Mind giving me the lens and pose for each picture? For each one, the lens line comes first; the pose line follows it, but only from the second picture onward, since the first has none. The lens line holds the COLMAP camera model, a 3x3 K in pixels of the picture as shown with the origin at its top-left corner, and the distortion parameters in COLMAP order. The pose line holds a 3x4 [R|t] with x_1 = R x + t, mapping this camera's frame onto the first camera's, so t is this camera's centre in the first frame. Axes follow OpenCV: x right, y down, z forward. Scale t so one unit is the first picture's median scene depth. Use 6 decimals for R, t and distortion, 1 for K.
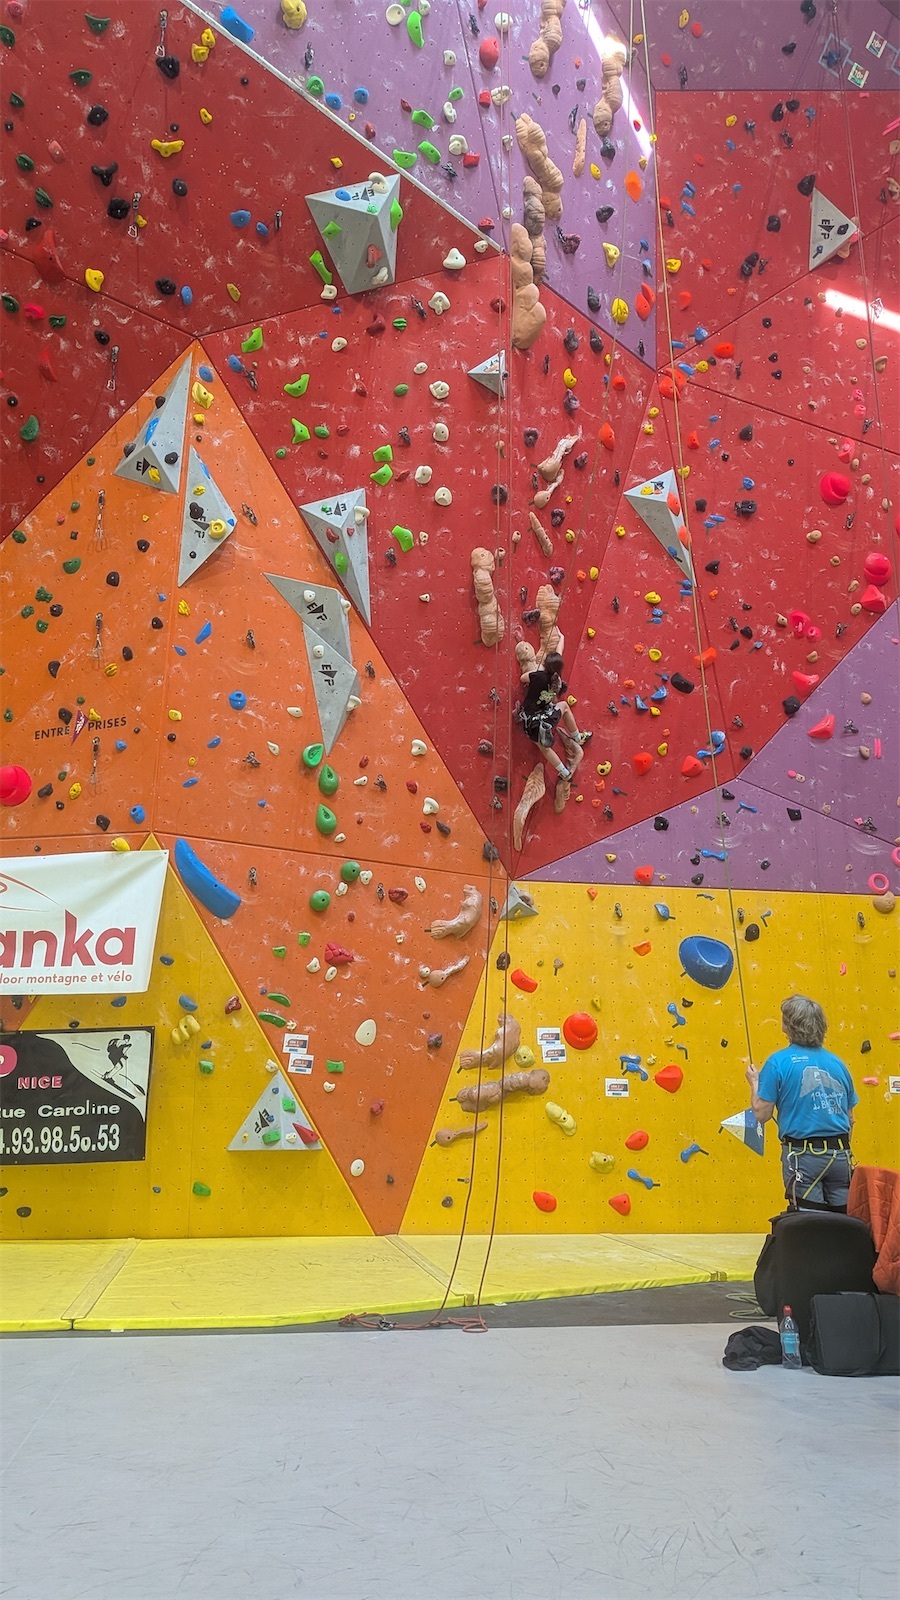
lens RADIAL K [[1132.7, 0, 416.5], [0, 1132.7, 791.5], [0, 0, 1]] dist [0.098335, -0.177156]
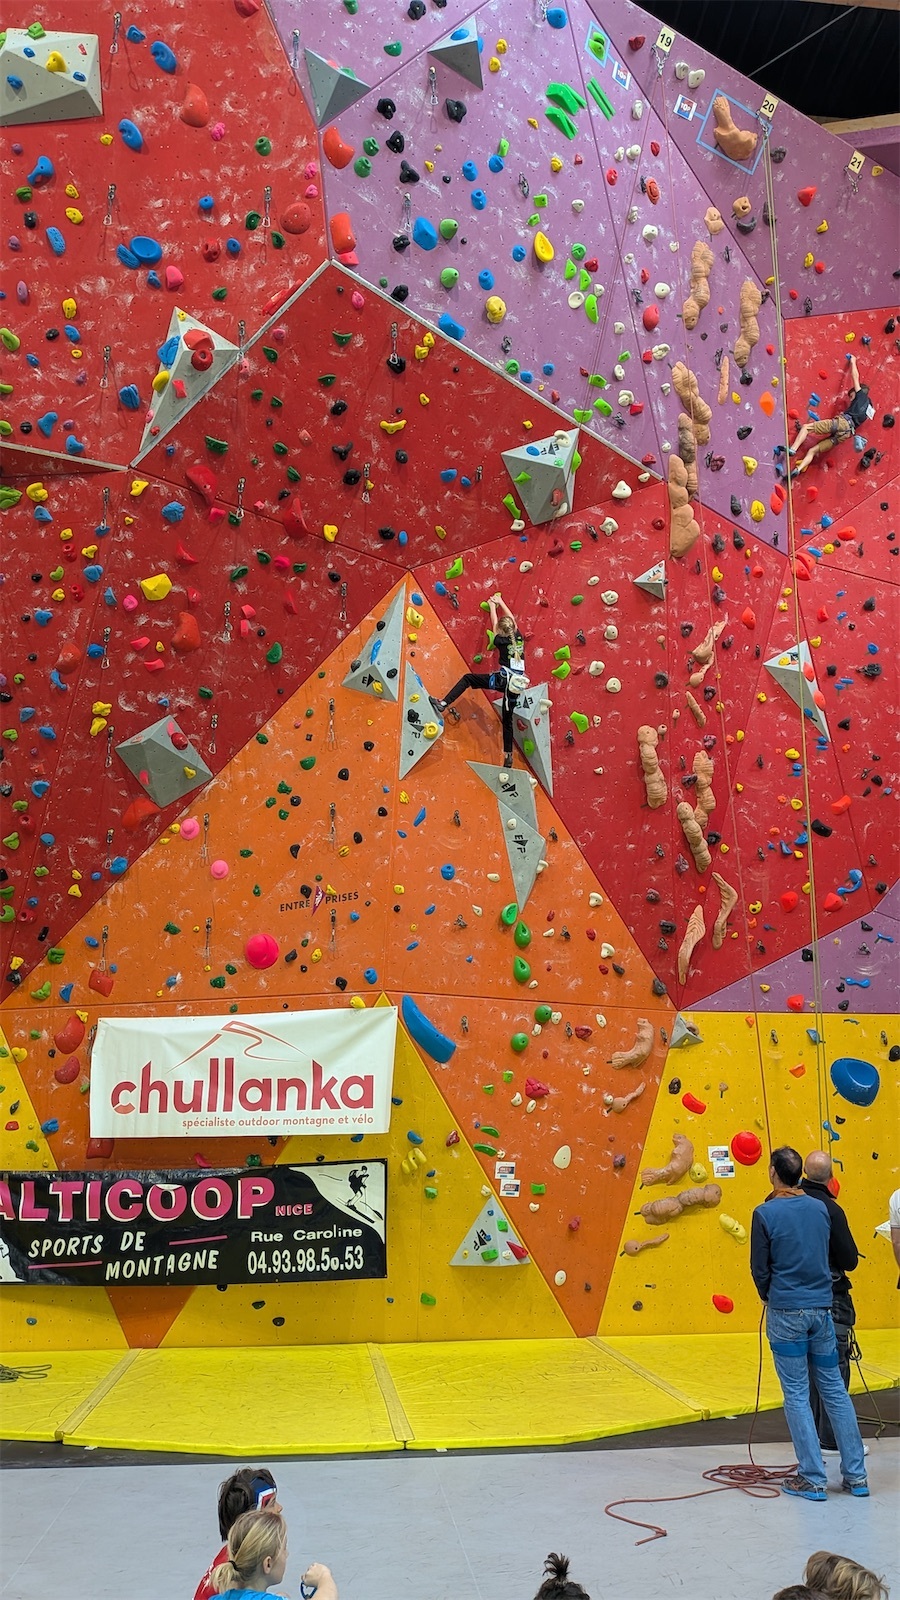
lens RADIAL K [[1132.6, 0, 438.4], [0, 1132.6, 784.5], [0, 0, 1]] dist [0.106188, -0.199827]
pose [[0.999094, -0.025010, -0.034436, -0.121882], [0.023911, 0.999202, -0.031984, -0.129970], [0.035208, 0.031132, 0.998895, -0.164782]]
